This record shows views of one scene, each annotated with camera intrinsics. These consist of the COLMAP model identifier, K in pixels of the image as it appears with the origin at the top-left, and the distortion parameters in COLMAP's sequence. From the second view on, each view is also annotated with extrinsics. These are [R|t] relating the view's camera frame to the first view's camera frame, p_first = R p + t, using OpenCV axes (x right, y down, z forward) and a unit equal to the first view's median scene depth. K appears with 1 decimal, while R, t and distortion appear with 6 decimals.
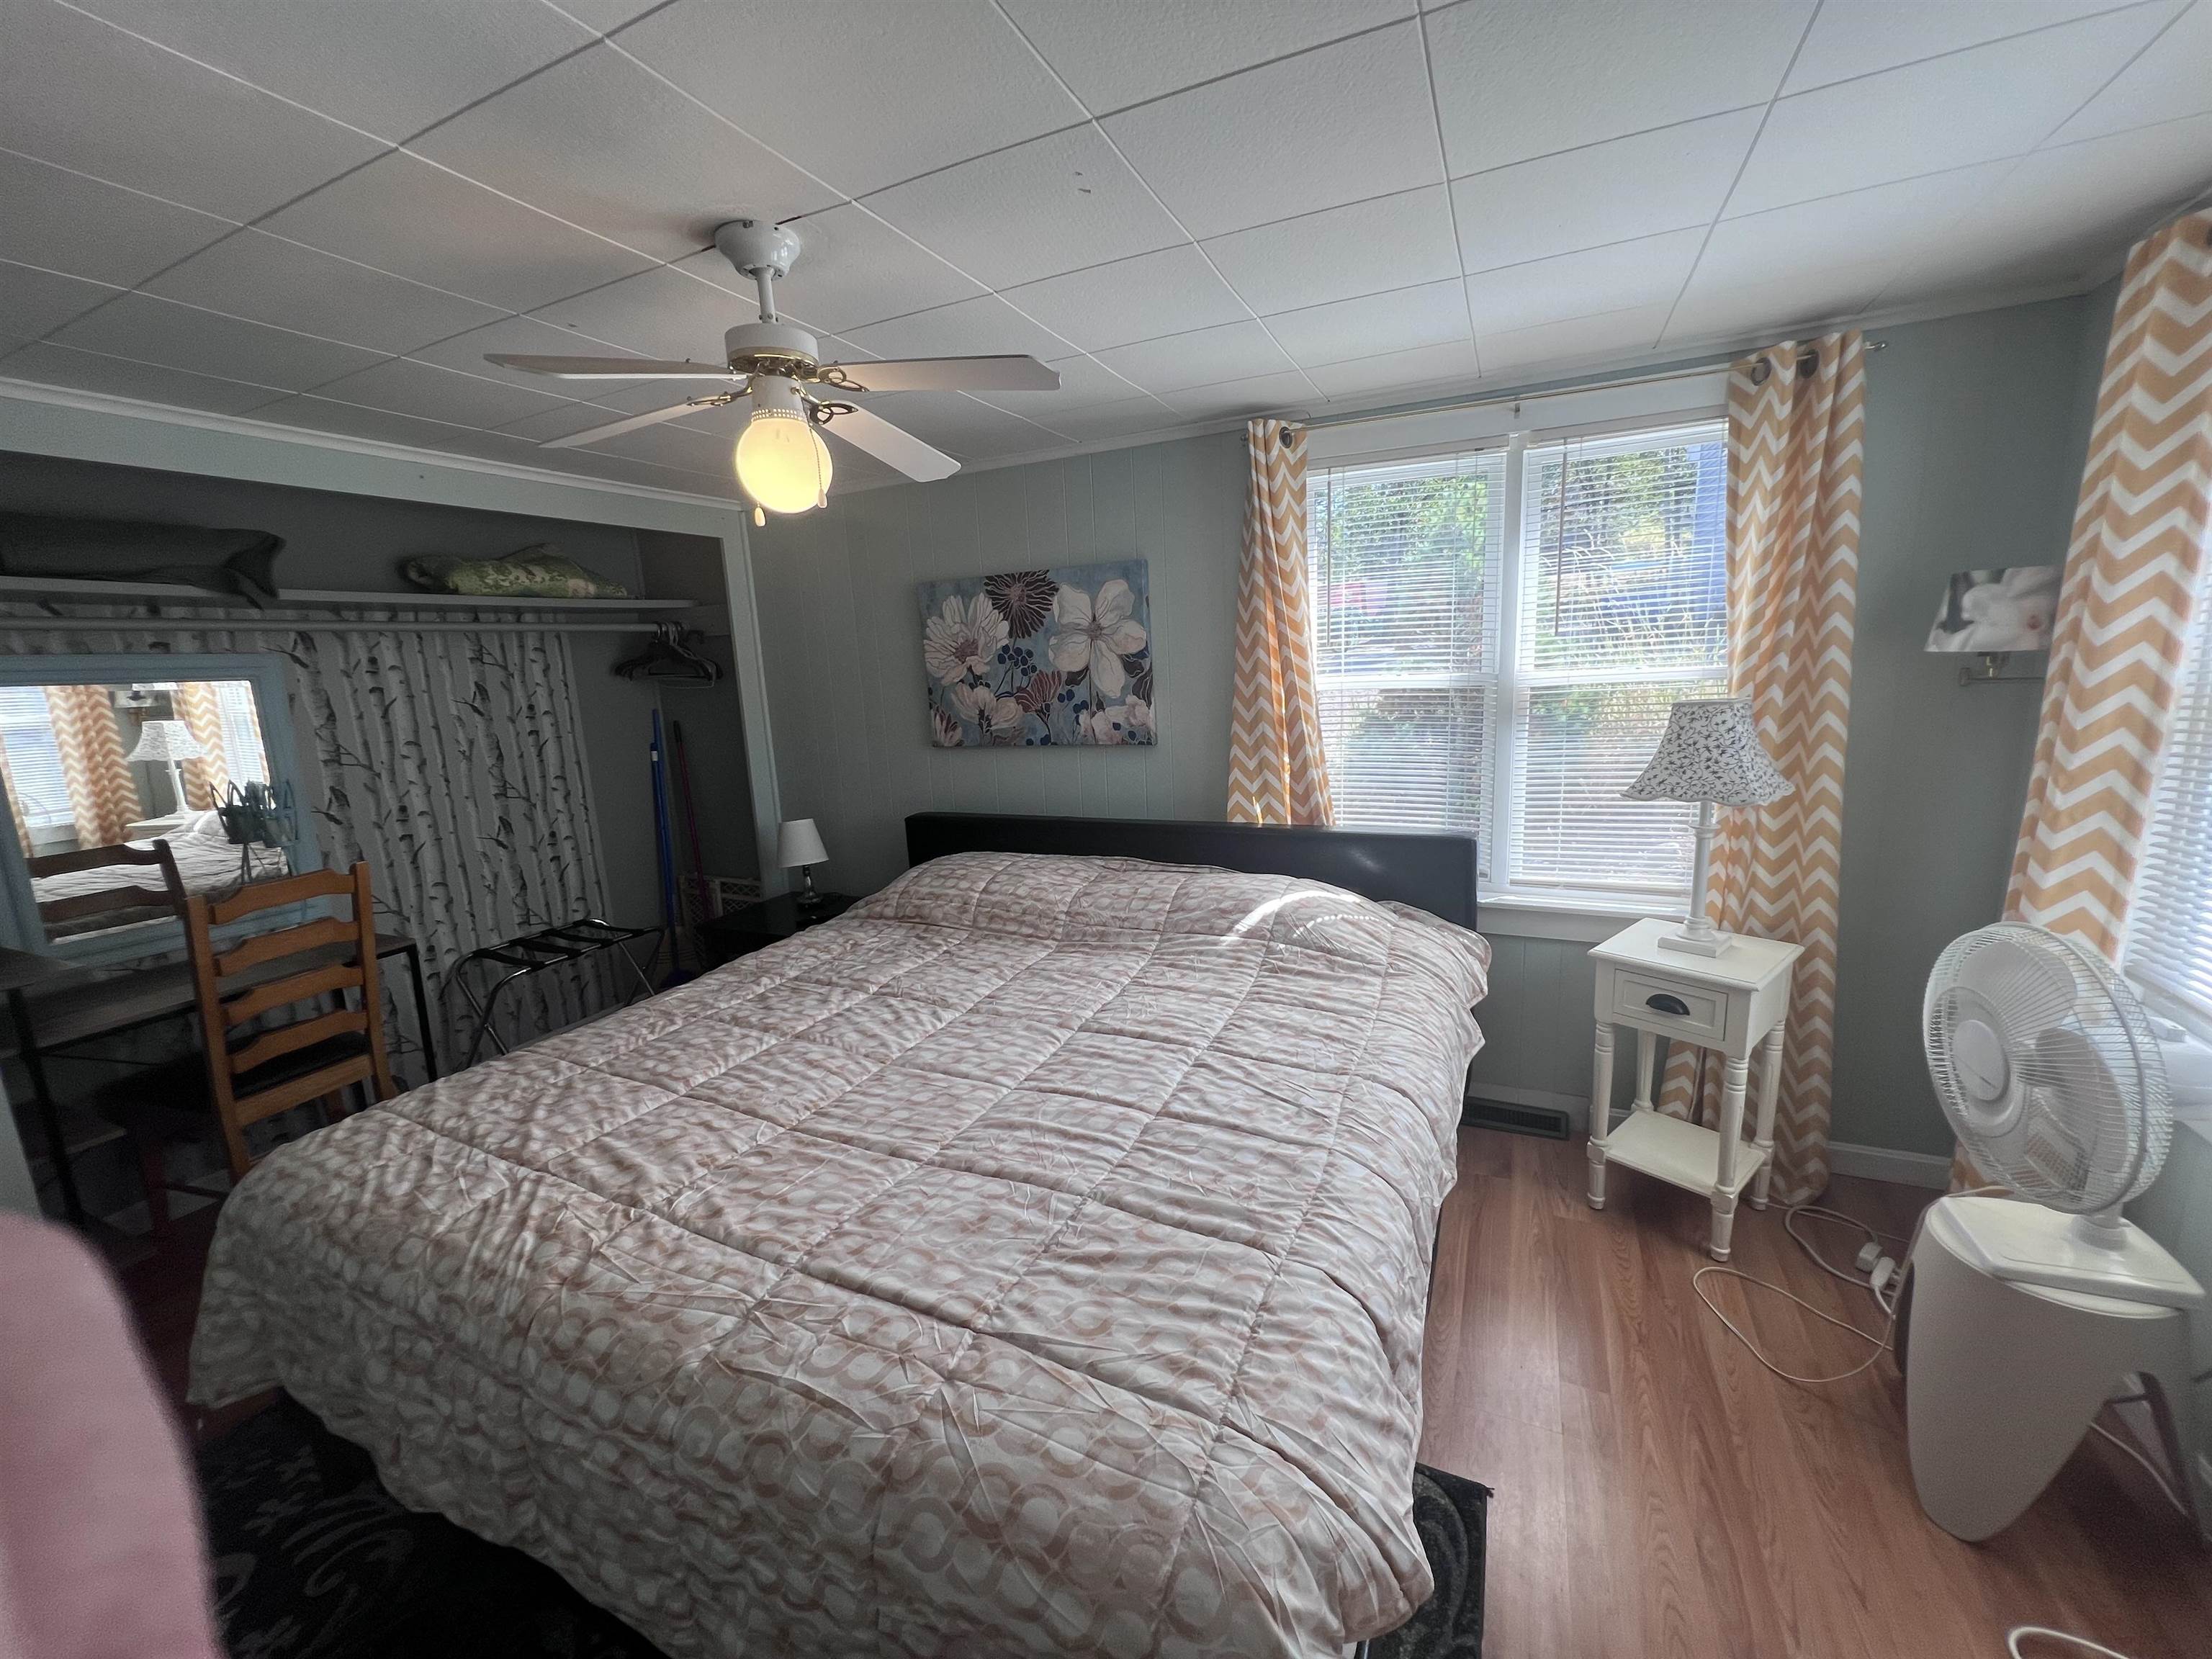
lens RADIAL K [[880.9, 0, 1100.9], [0, 880.9, 825.6], [0, 0, 1]] dist [-0.003863, 0.000691]
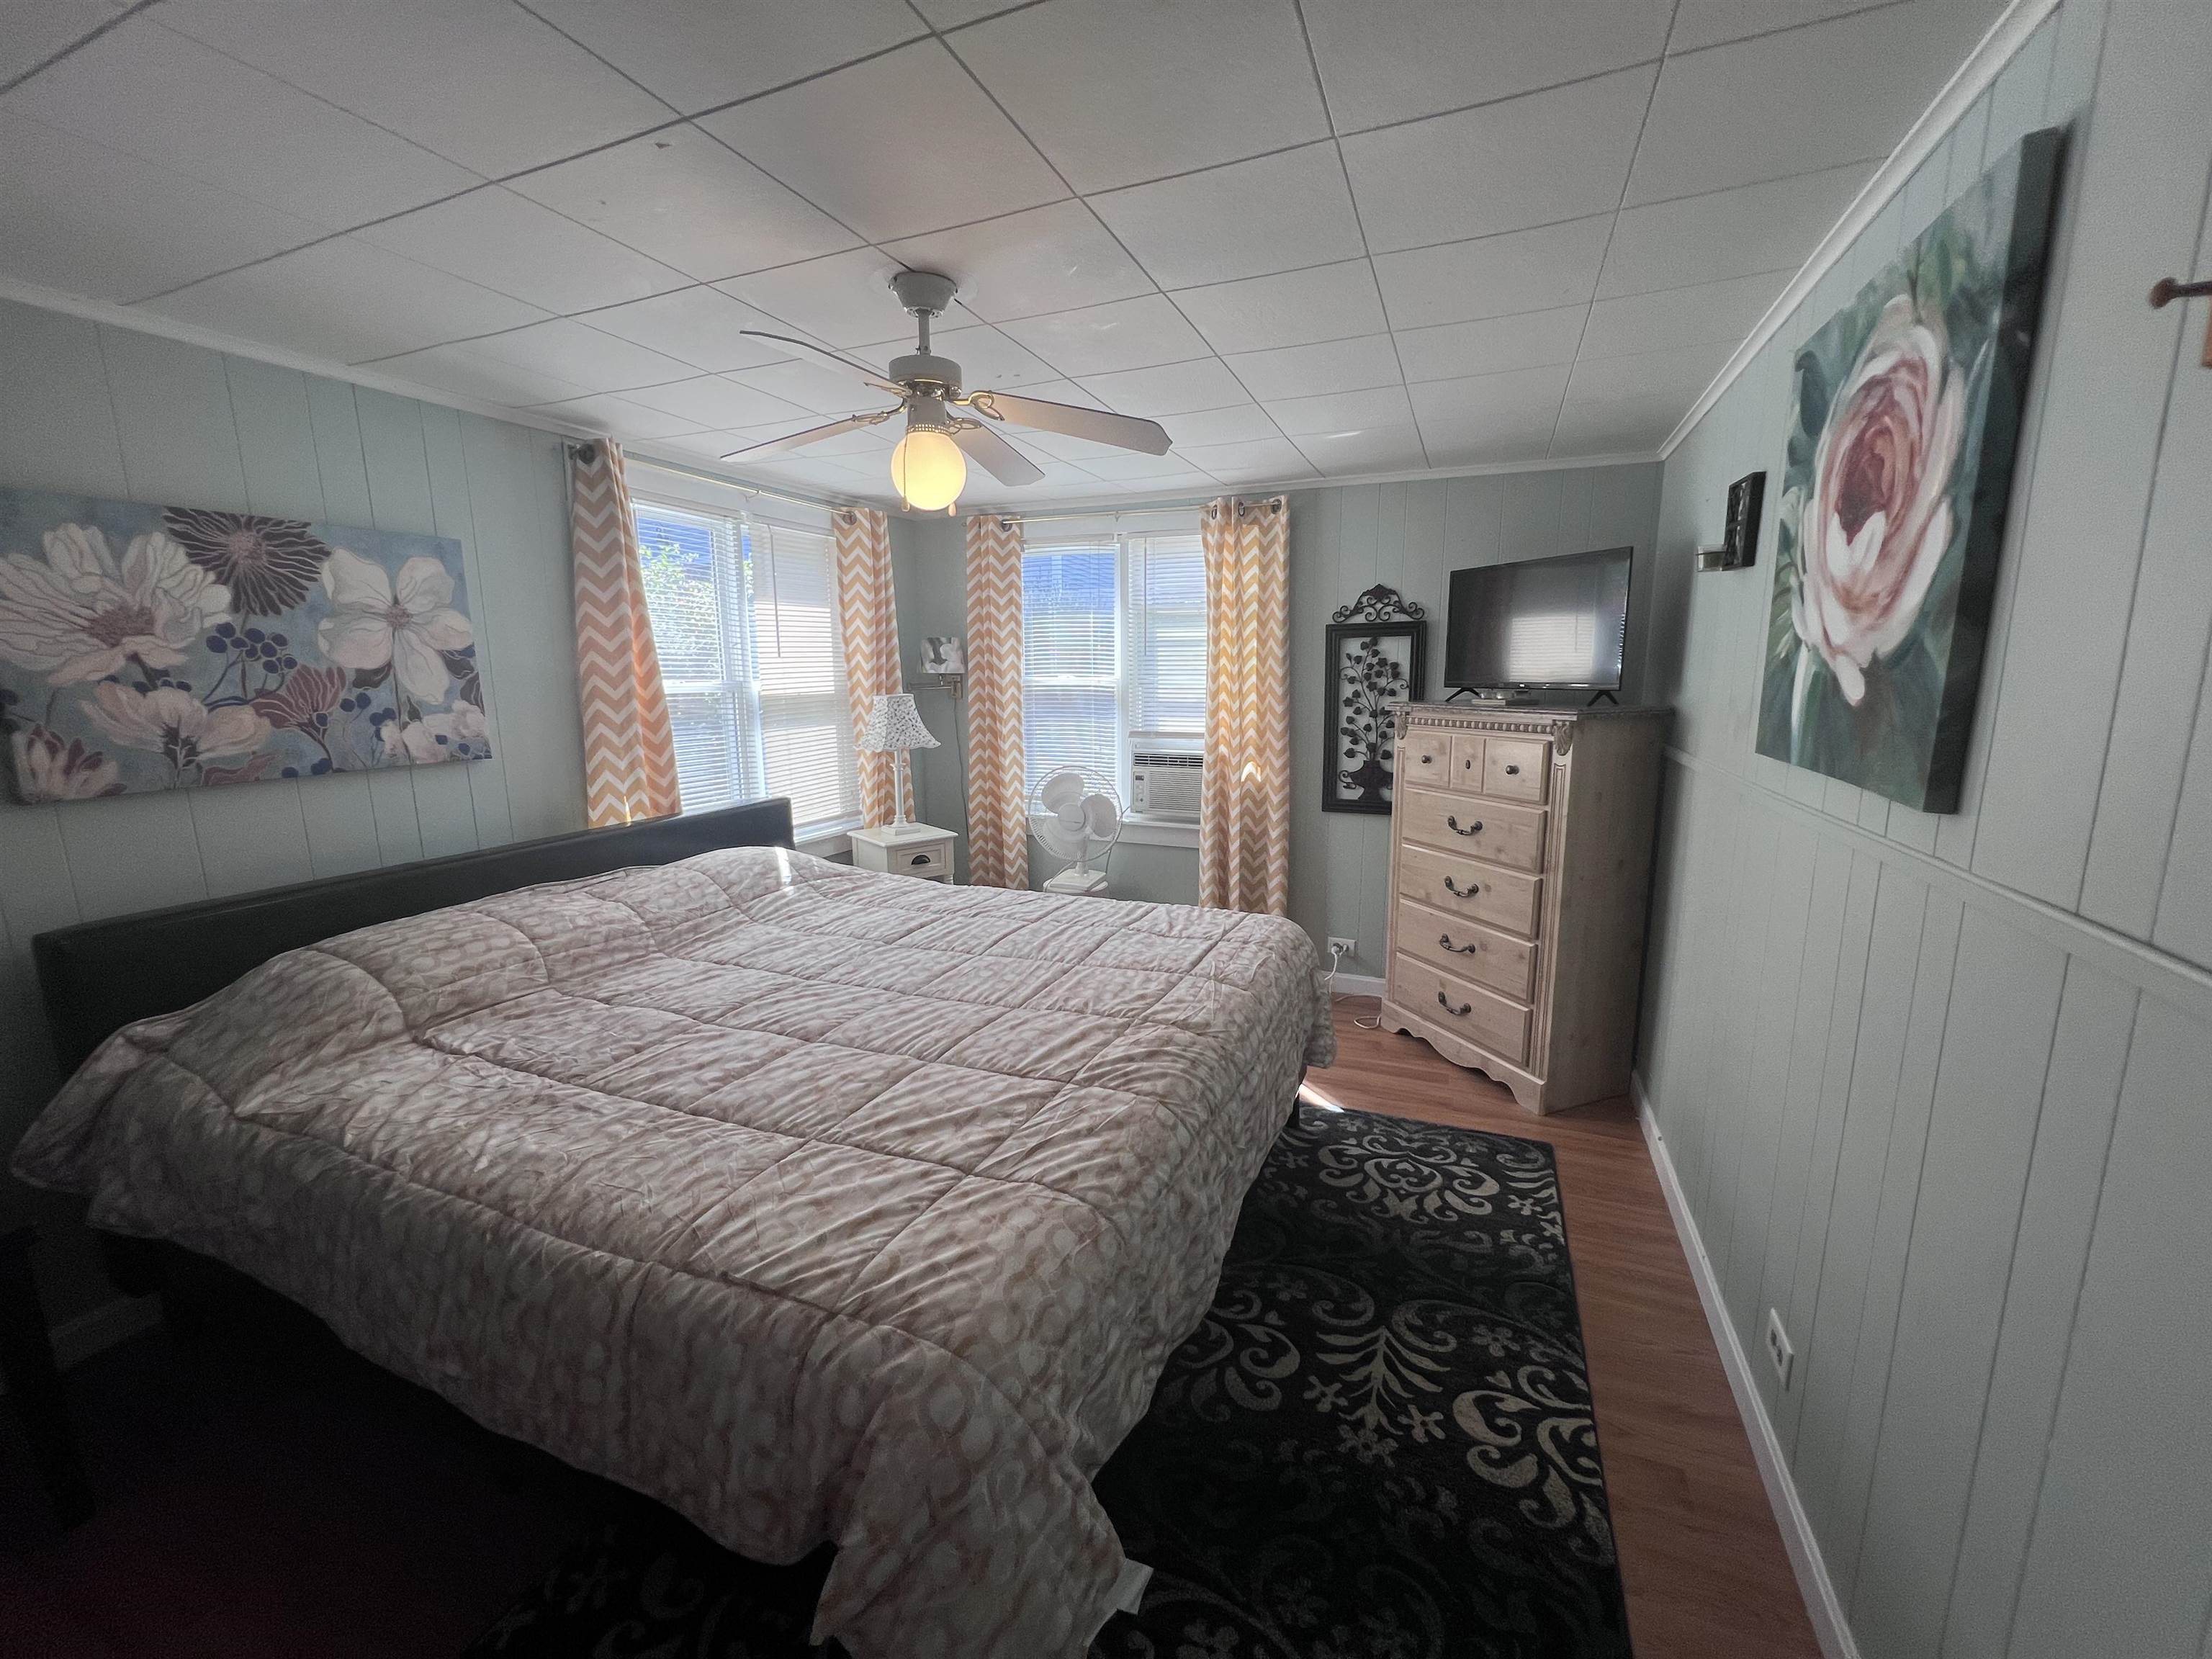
lens RADIAL K [[880.9, 0, 1107.6], [0, 880.9, 820.7], [0, 0, 1]] dist [-0.003863, 0.000691]
pose [[-0.039263, -0.123259, 0.991598, -0.824372], [0.197622, 0.971803, 0.128624, -0.024789], [-0.979492, 0.201011, -0.013797, 0.443459]]
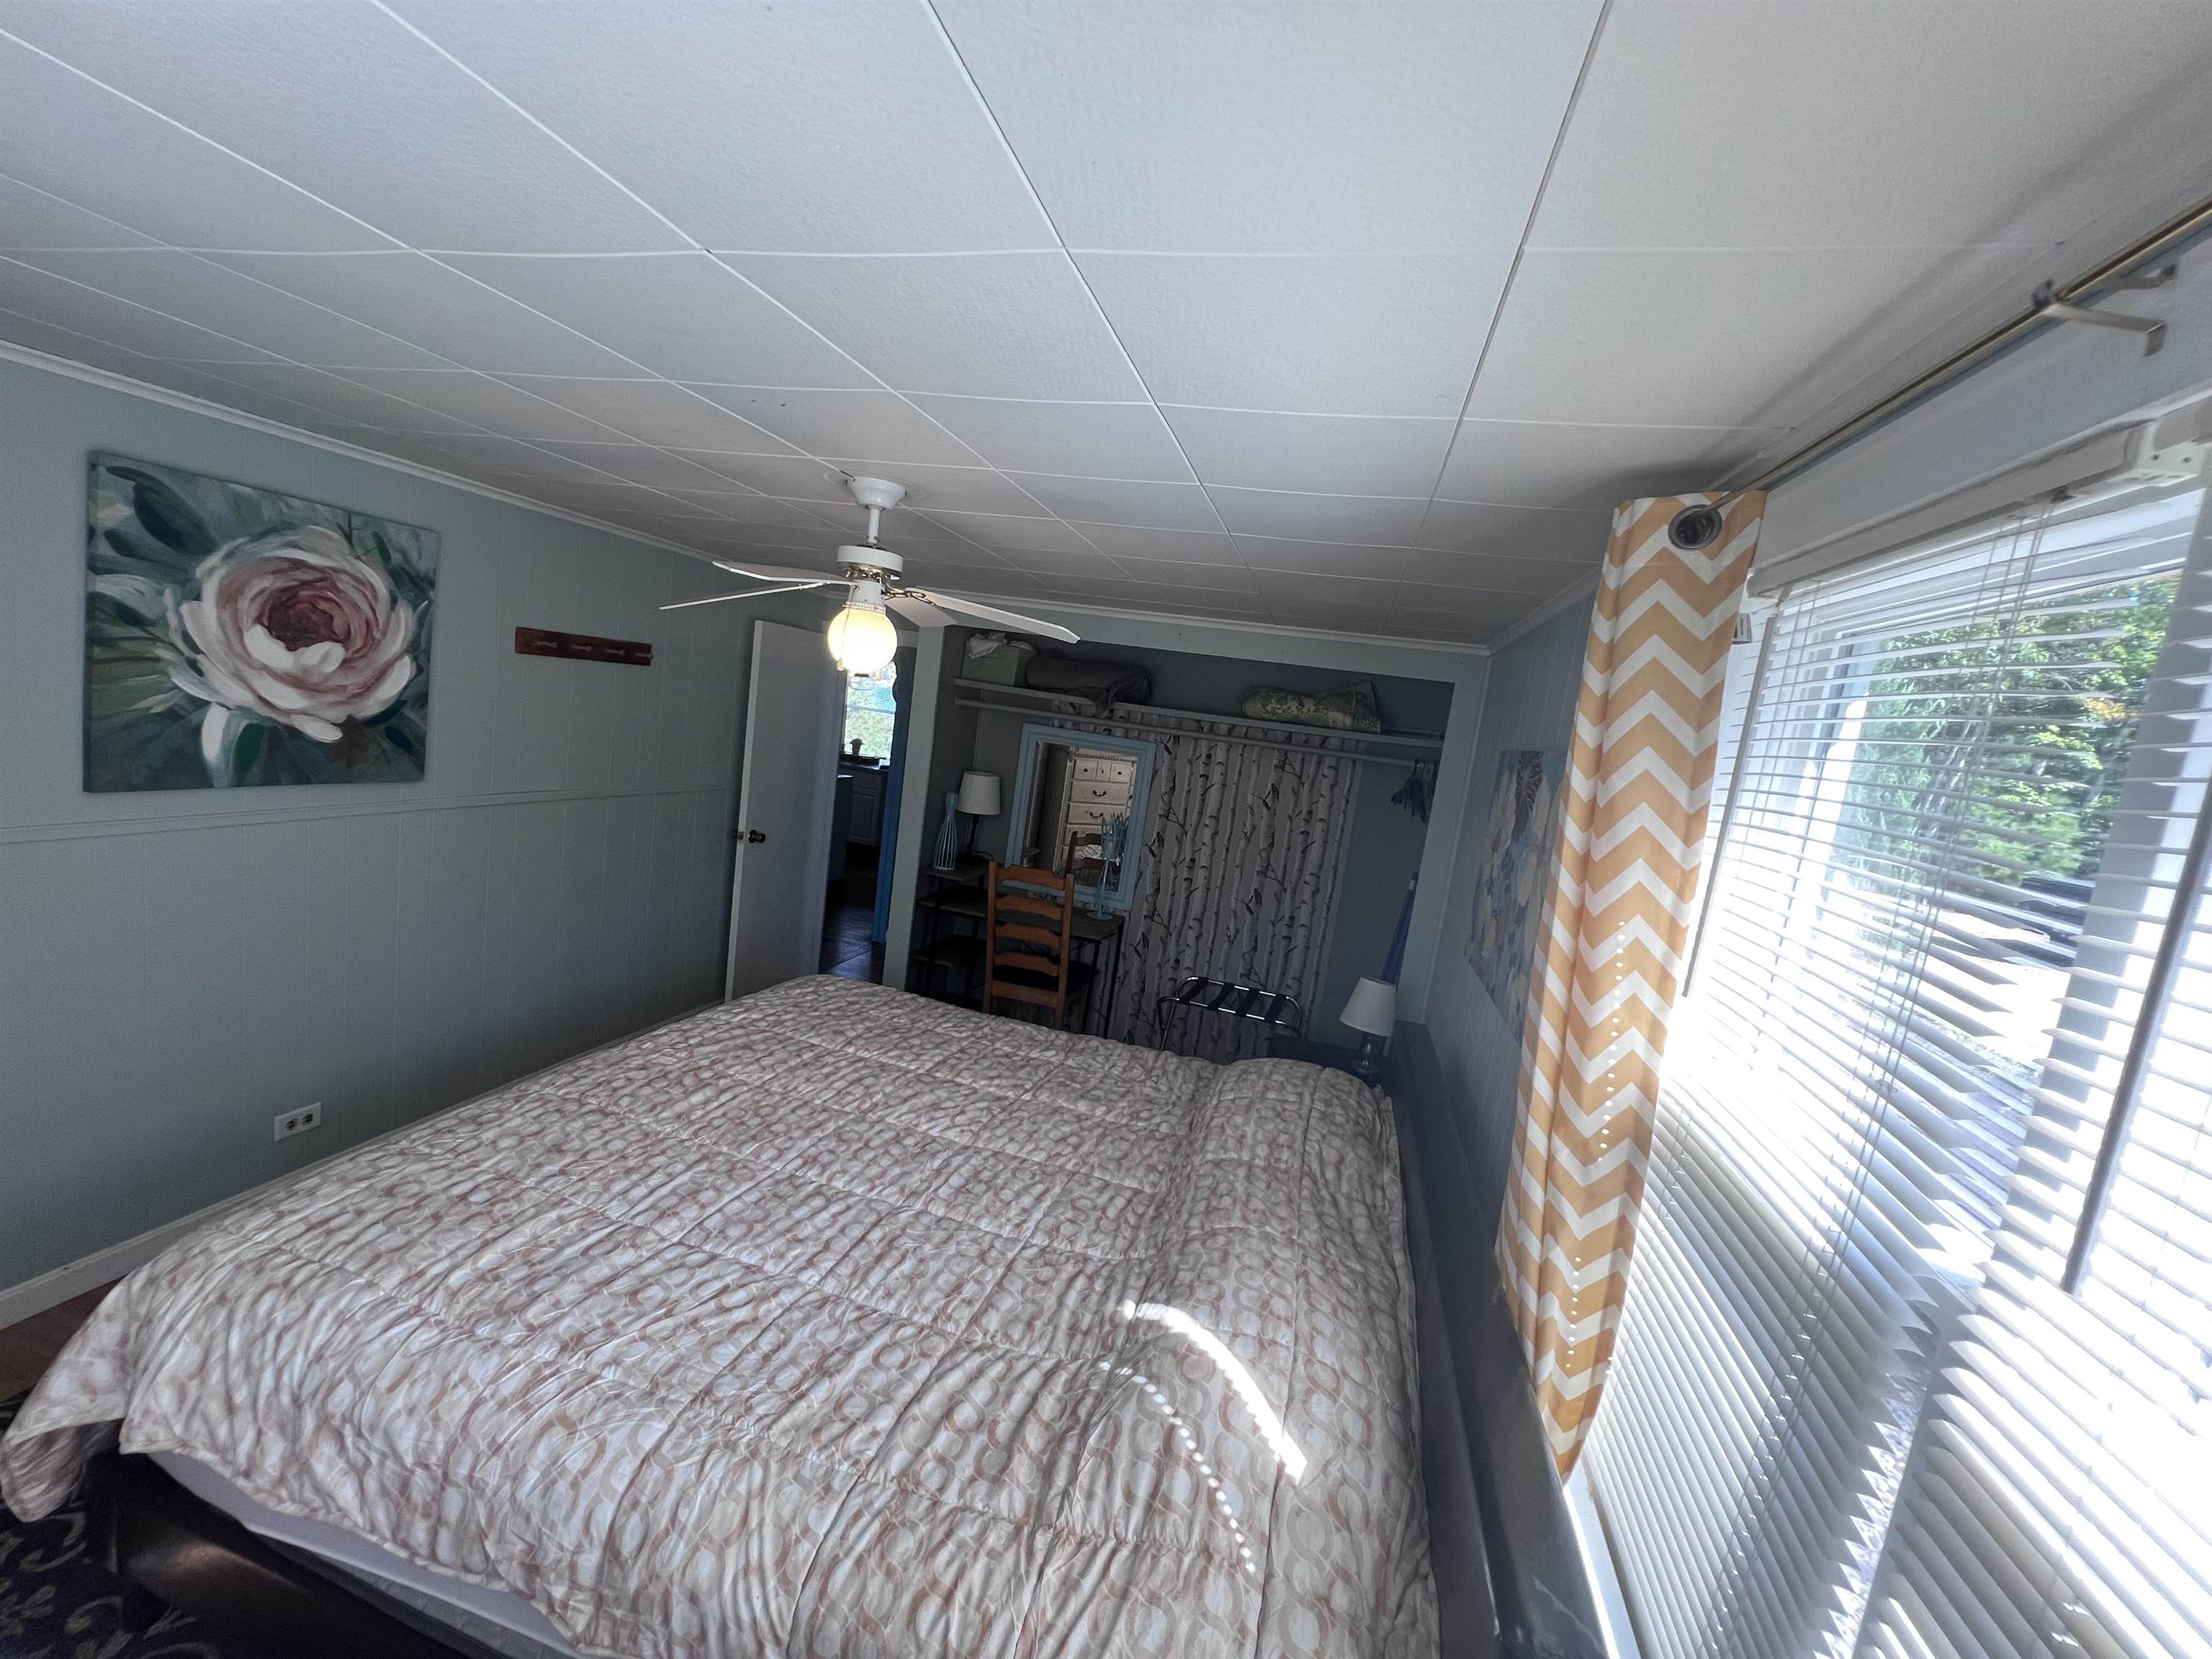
lens RADIAL K [[880.9, 0, 1106.8], [0, 880.9, 830.3], [0, 0, 1]] dist [-0.003863, 0.000691]
pose [[0.165602, 0.202683, -0.965140, 0.547928], [-0.322238, 0.936056, 0.141284, -0.227054], [0.932062, 0.287608, 0.220325, 0.577480]]
